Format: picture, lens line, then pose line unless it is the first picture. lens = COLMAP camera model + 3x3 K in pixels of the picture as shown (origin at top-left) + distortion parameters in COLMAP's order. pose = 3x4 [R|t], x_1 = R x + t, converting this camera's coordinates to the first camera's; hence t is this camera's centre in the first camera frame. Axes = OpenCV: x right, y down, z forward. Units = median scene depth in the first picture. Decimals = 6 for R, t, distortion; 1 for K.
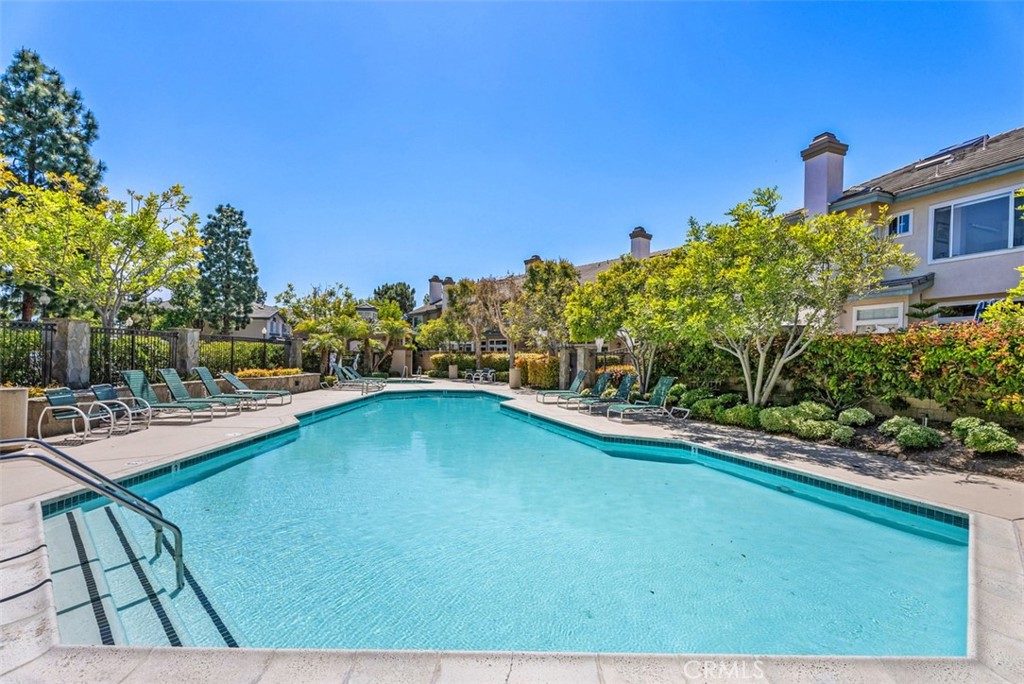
lens RADIAL K [[479.9, 0, 510.6], [0, 479.9, 351.5], [0, 0, 1]] dist [-0.001670, -0.000263]
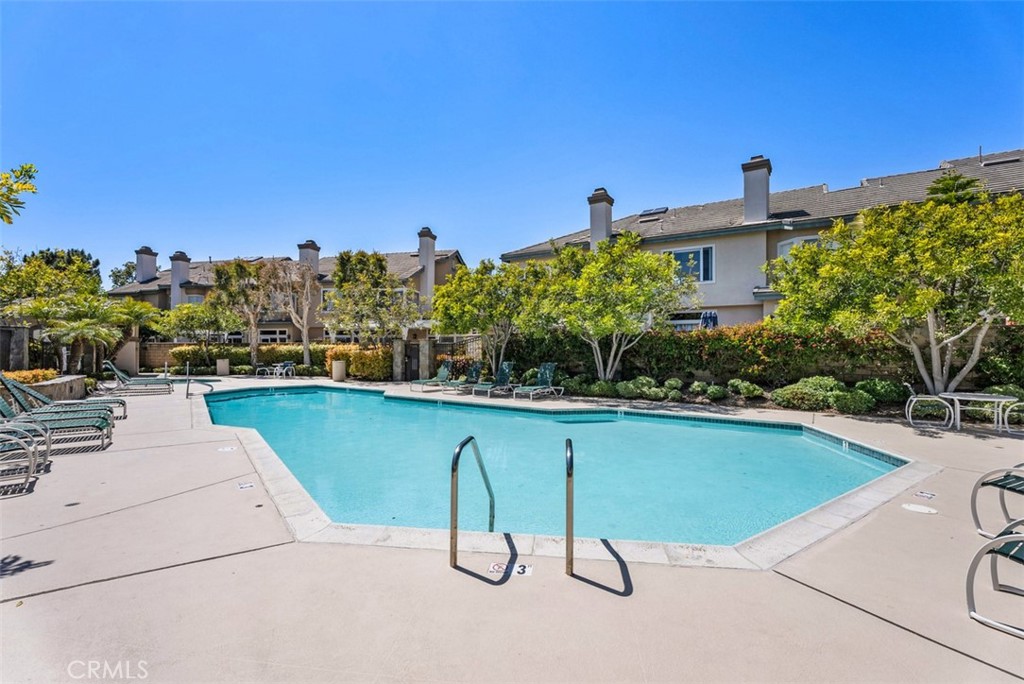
lens RADIAL K [[479.9, 0, 510.3], [0, 479.9, 337.7], [0, 0, 1]] dist [-0.001670, -0.000263]
pose [[0.796330, 0.000092, 0.604863, -0.290151], [0.003386, 0.999984, -0.004610, -0.004921], [-0.604853, 0.005720, 0.796316, 0.024644]]
